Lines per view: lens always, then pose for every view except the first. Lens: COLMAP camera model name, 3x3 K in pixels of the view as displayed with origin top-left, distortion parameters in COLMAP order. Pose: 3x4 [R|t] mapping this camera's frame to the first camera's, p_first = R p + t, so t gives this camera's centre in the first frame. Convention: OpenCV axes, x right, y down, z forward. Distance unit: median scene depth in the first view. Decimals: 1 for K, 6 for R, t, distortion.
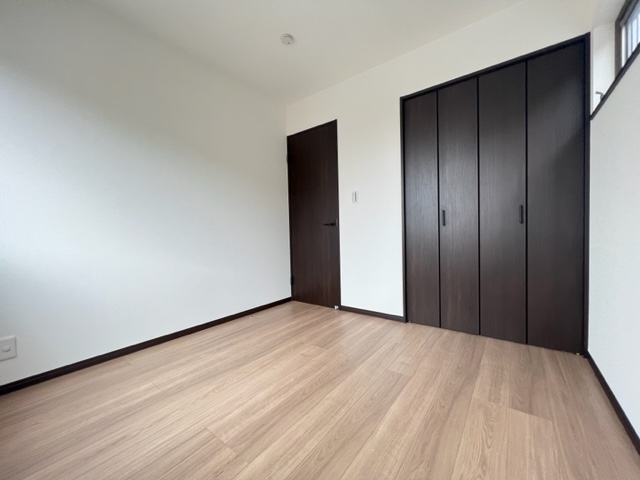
lens RADIAL K [[247.0, 0, 324.6], [0, 247.0, 238.5], [0, 0, 1]] dist [0.007101, 0.000002]
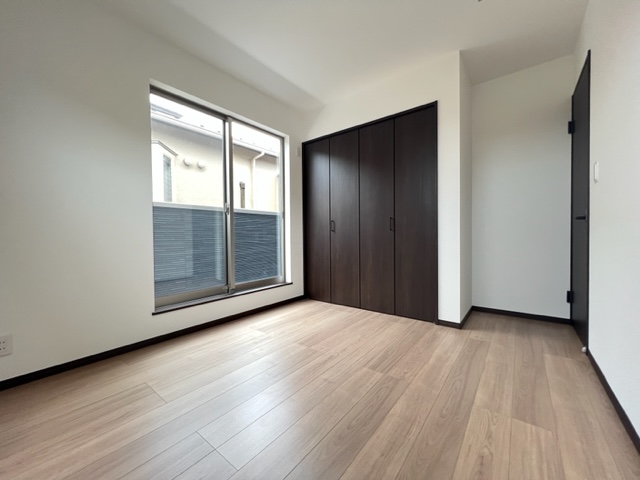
lens RADIAL K [[247.0, 0, 320.5], [0, 247.0, 241.9], [0, 0, 1]] dist [0.007101, 0.000002]
pose [[0.999572, 0.016316, -0.024299, -0.123697], [-0.016247, 0.999863, 0.003028, 0.009134], [0.024345, -0.002632, 0.999700, -0.158963]]
